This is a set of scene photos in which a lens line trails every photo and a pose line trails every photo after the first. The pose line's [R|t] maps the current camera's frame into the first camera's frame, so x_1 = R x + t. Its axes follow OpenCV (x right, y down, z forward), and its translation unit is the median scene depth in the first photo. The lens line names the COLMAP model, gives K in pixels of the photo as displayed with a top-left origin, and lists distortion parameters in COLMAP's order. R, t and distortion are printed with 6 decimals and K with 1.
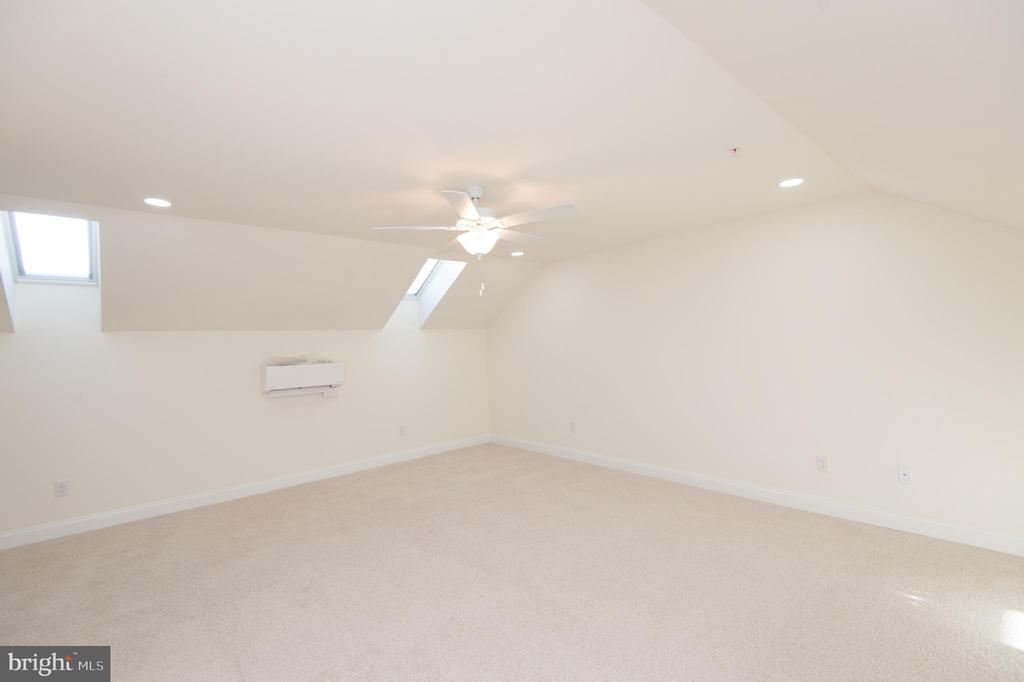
lens RADIAL K [[469.8, 0, 508.9], [0, 469.8, 336.9], [0, 0, 1]] dist [0.028671, -0.016455]
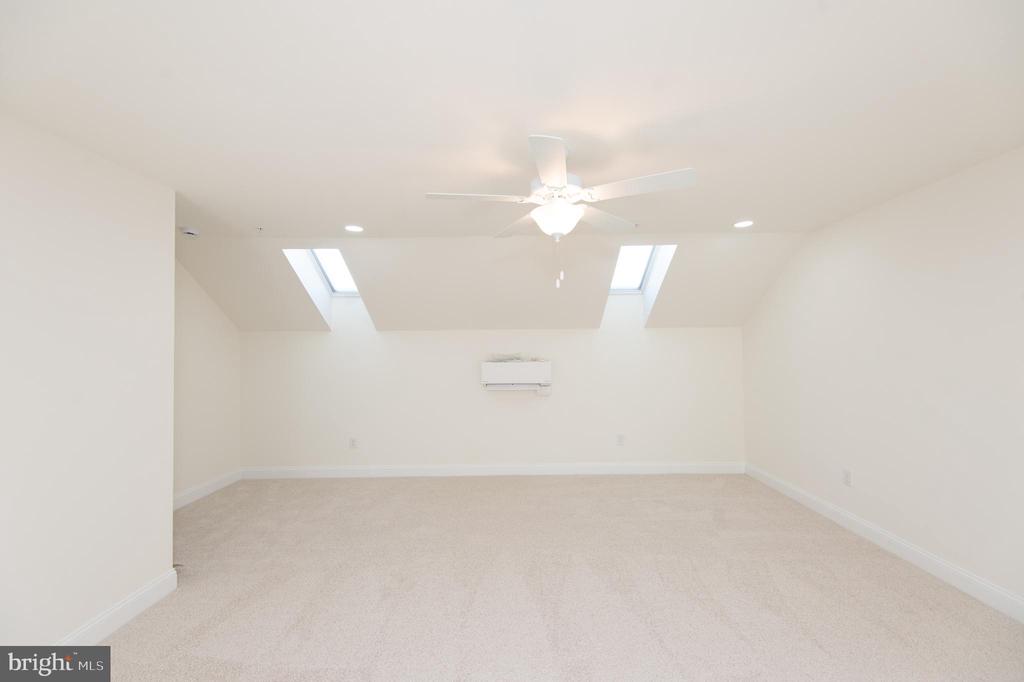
lens RADIAL K [[469.8, 0, 508.9], [0, 469.8, 336.9], [0, 0, 1]] dist [0.028671, -0.016455]
pose [[0.737565, 0.011273, -0.675182, 0.268419], [-0.006901, 0.999934, 0.009155, -0.006746], [0.675241, -0.002093, 0.737594, 0.230366]]
